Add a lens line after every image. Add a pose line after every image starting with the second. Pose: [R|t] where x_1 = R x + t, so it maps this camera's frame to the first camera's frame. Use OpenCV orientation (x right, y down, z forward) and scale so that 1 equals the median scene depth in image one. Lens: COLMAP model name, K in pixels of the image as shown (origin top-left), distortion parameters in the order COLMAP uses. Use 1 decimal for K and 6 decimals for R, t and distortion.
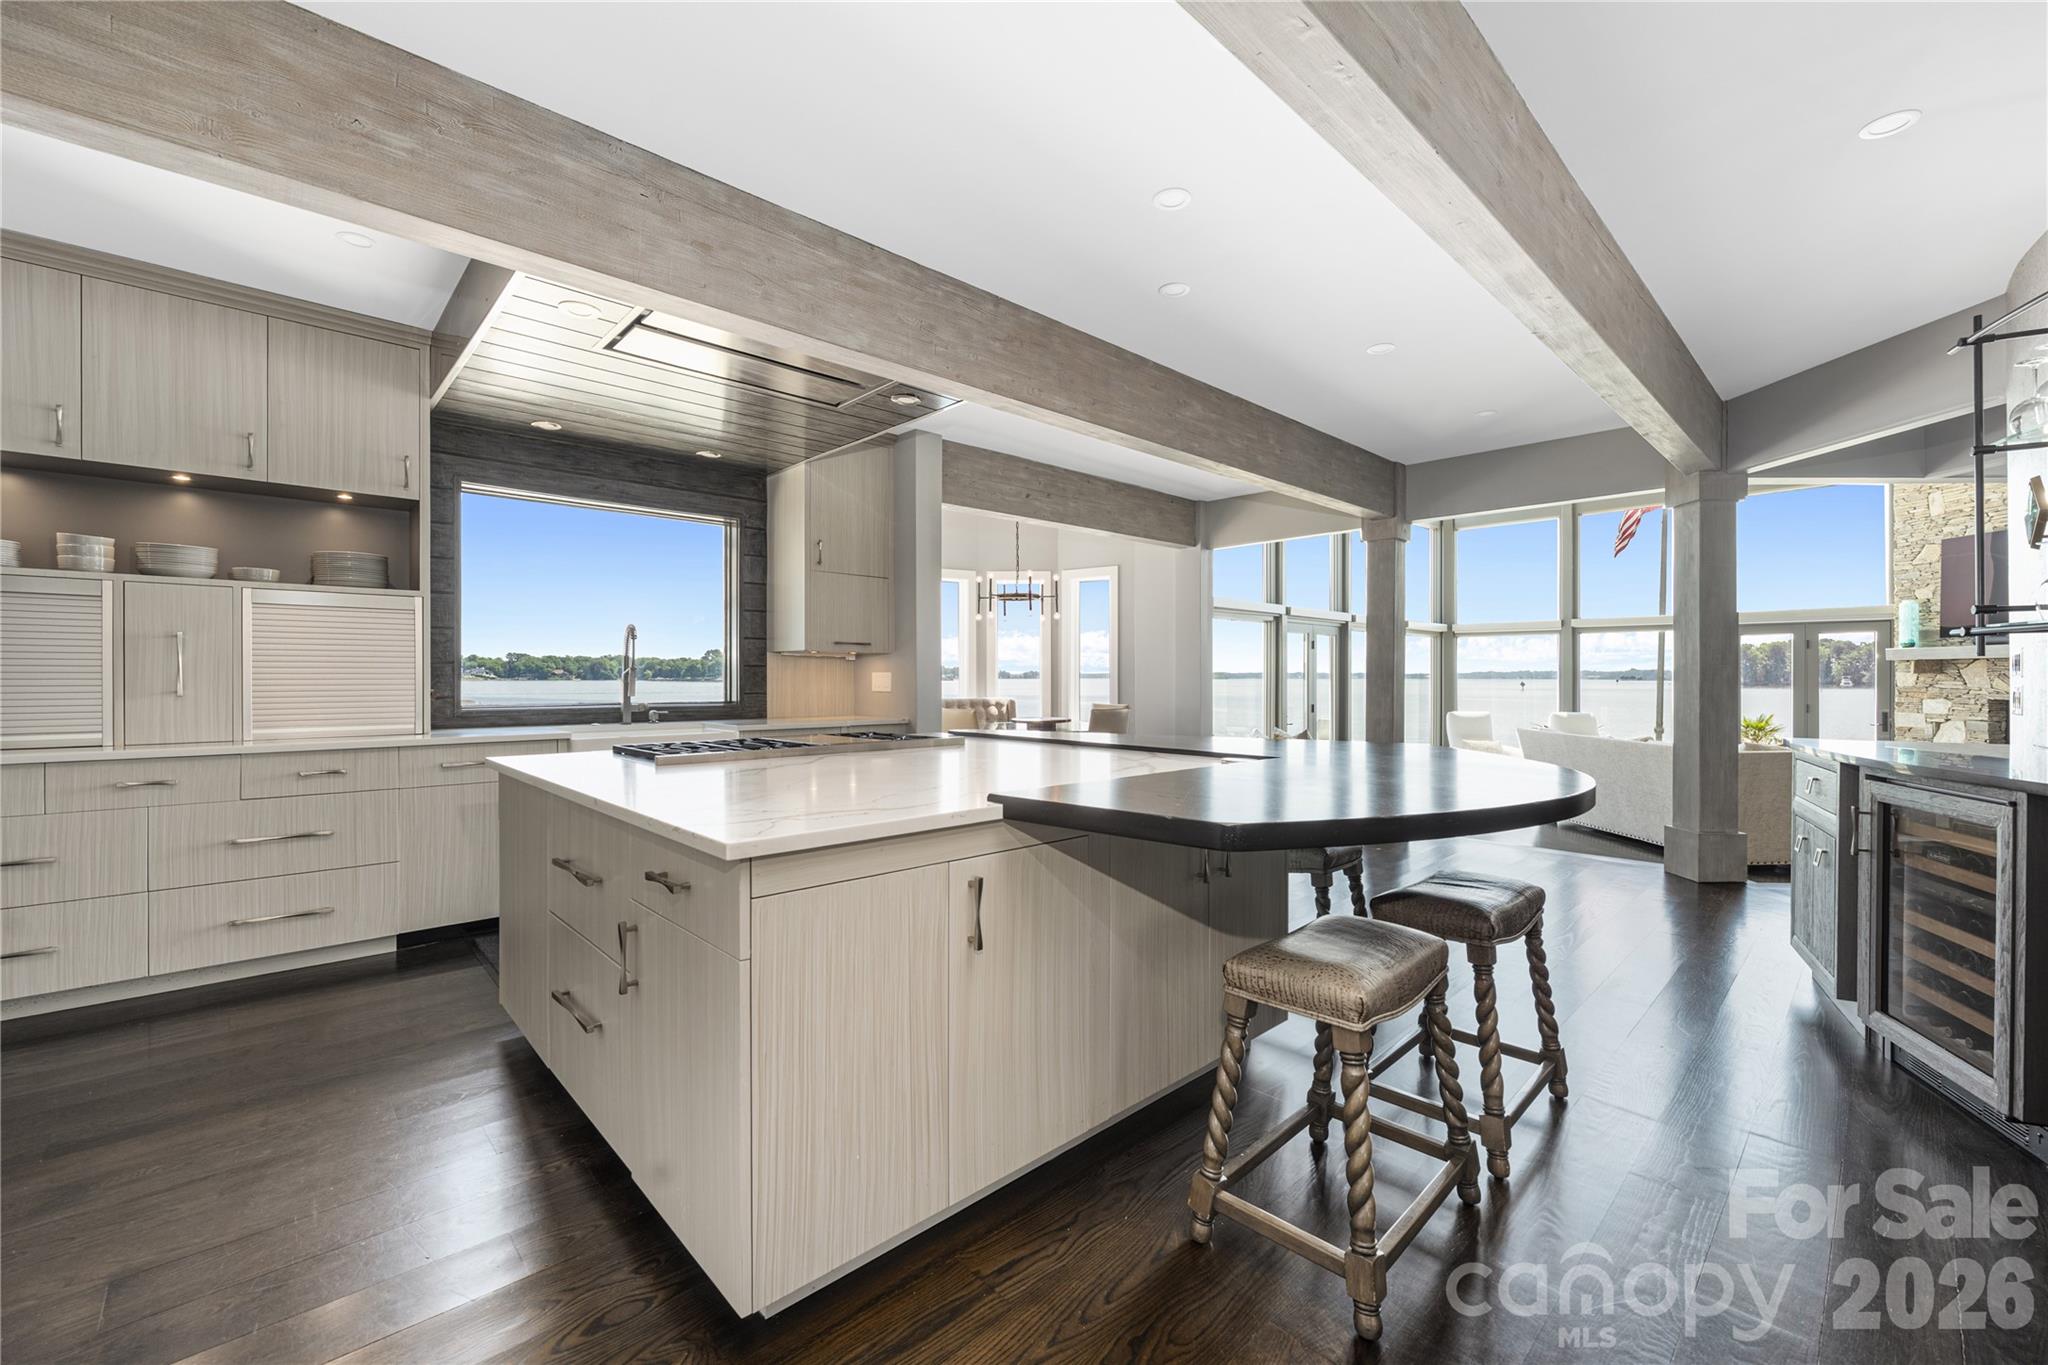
lens RADIAL K [[831.8, 0, 1031.1], [0, 831.8, 687.6], [0, 0, 1]] dist [-0.006211, 0.000801]
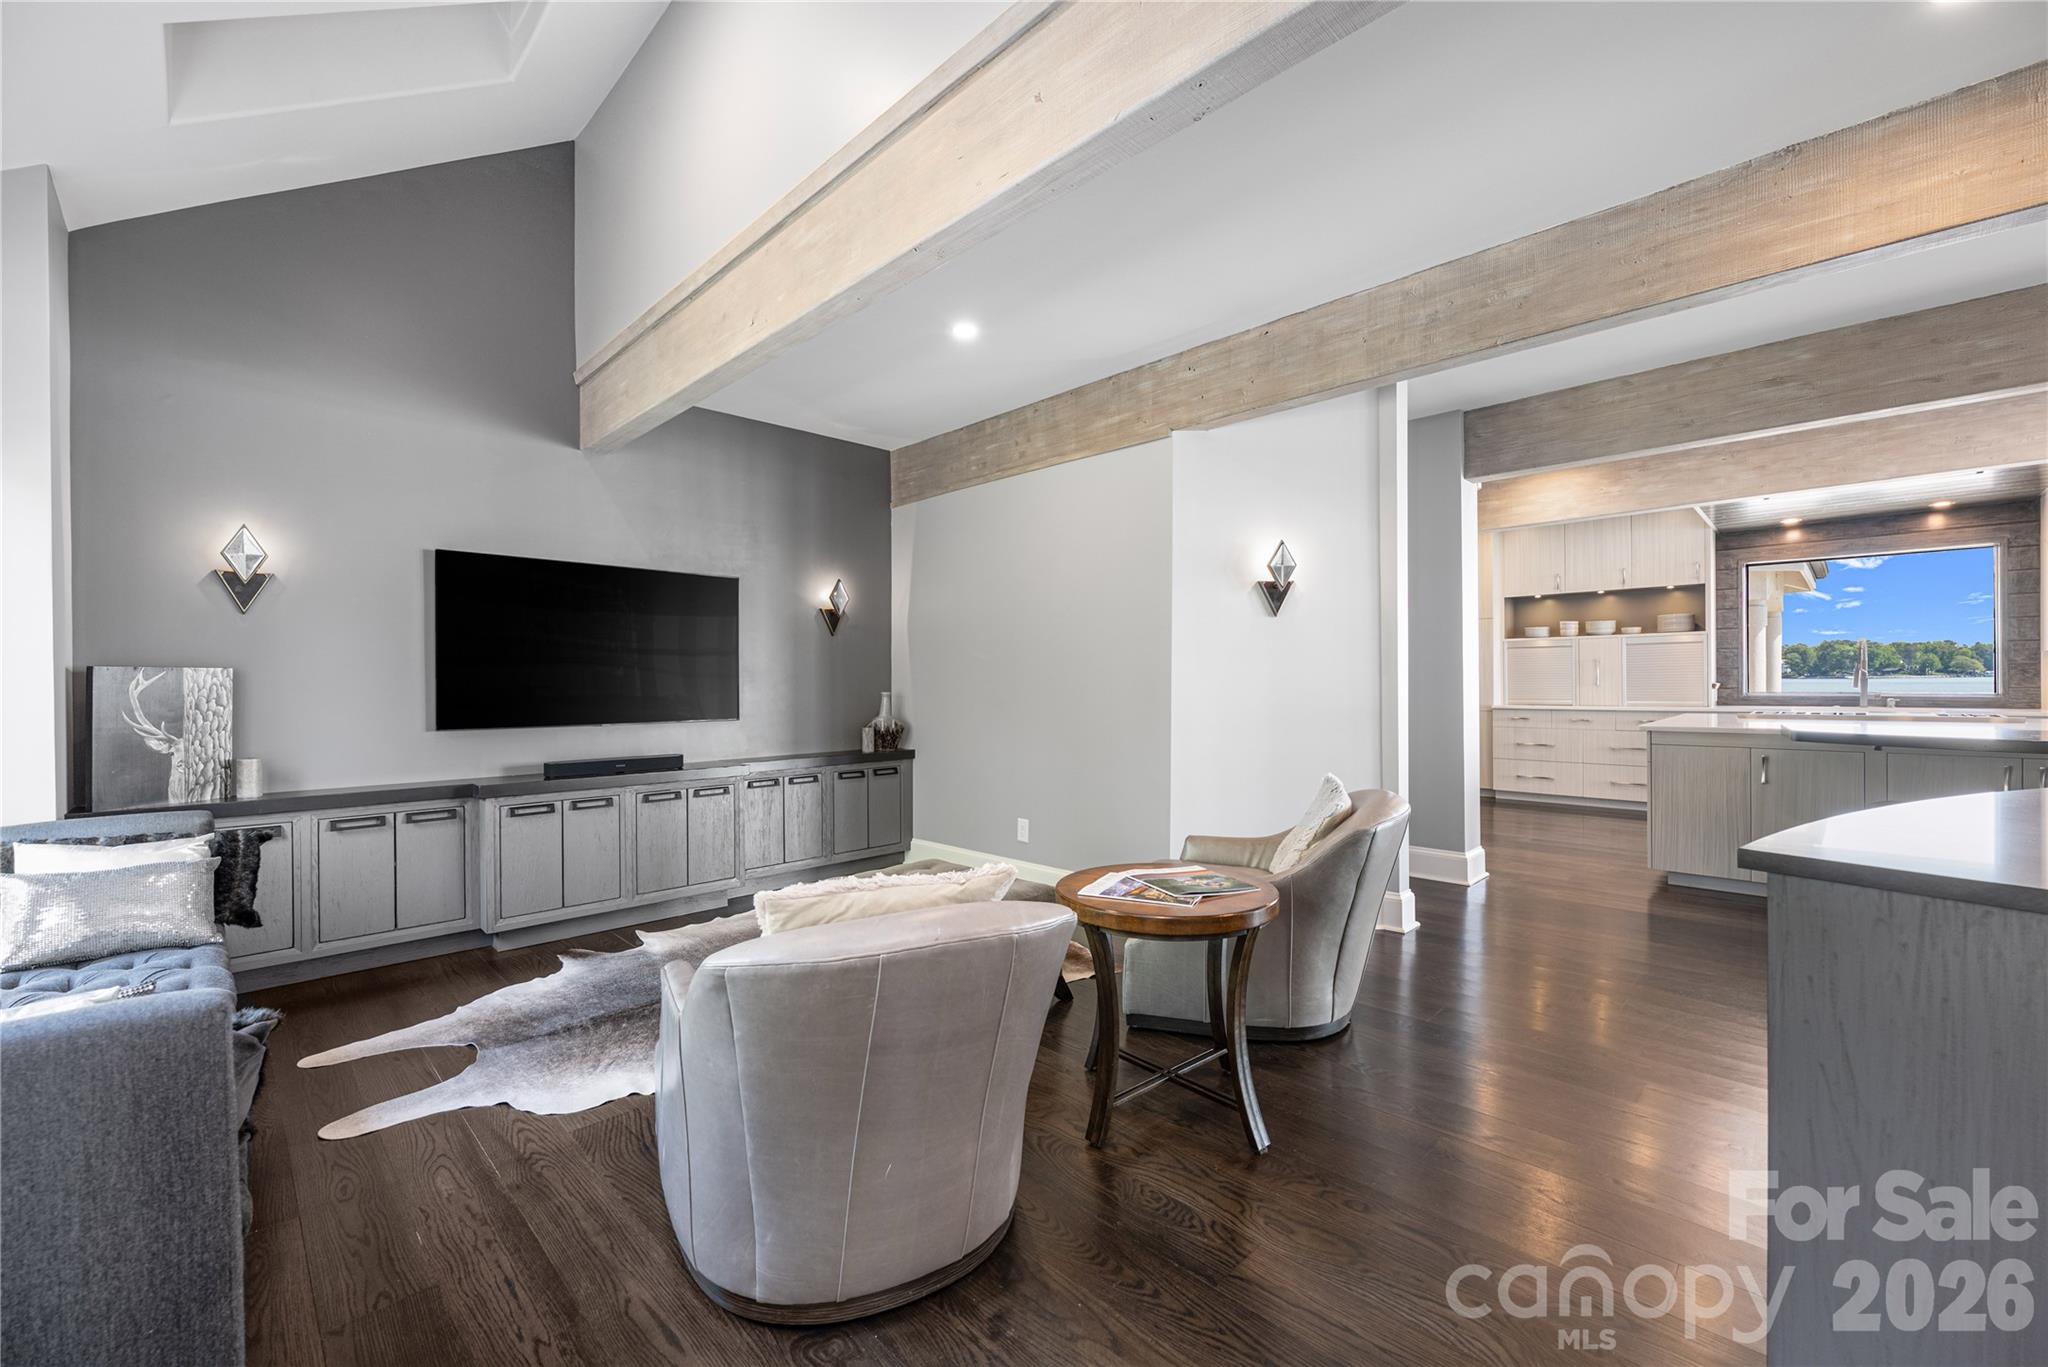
lens RADIAL K [[831.8, 0, 1010.4], [0, 831.8, 685.1], [0, 0, 1]] dist [-0.006211, 0.000801]
pose [[0.020010, 0.000802, -0.999799, 0.633894], [-0.004705, 0.999989, 0.000708, 0.007520], [0.999789, 0.004690, 0.020013, -0.353503]]
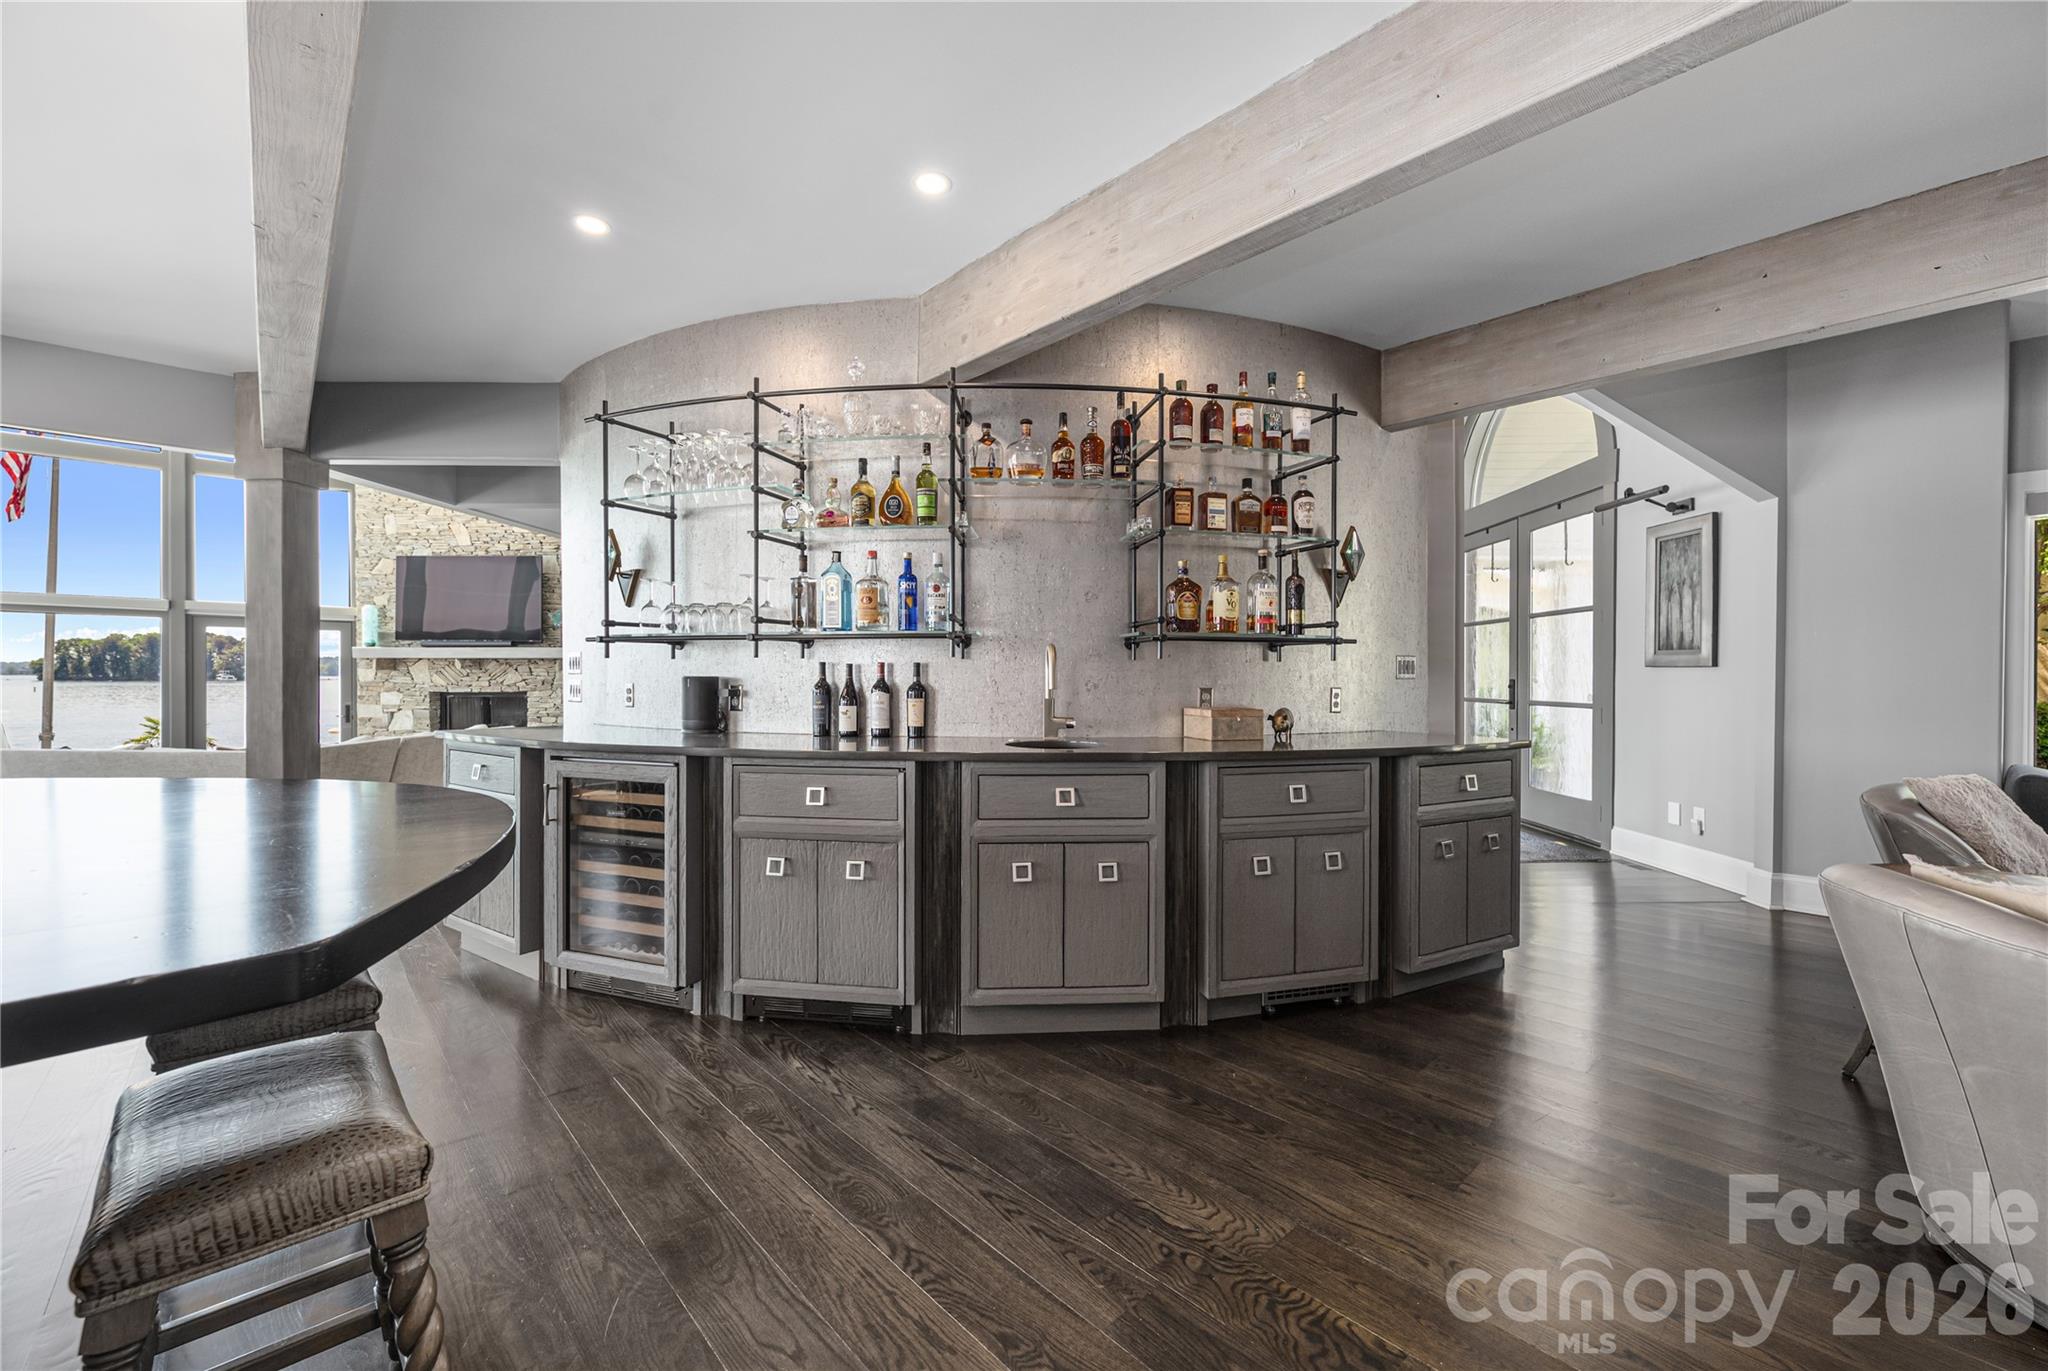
lens RADIAL K [[831.8, 0, 1016.2], [0, 831.8, 679.0], [0, 0, 1]] dist [-0.006211, 0.000801]
pose [[0.029765, -0.001633, 0.999556, -0.058604], [0.005677, 0.999983, 0.001465, -0.001394], [-0.999541, 0.005631, 0.029774, 0.108013]]
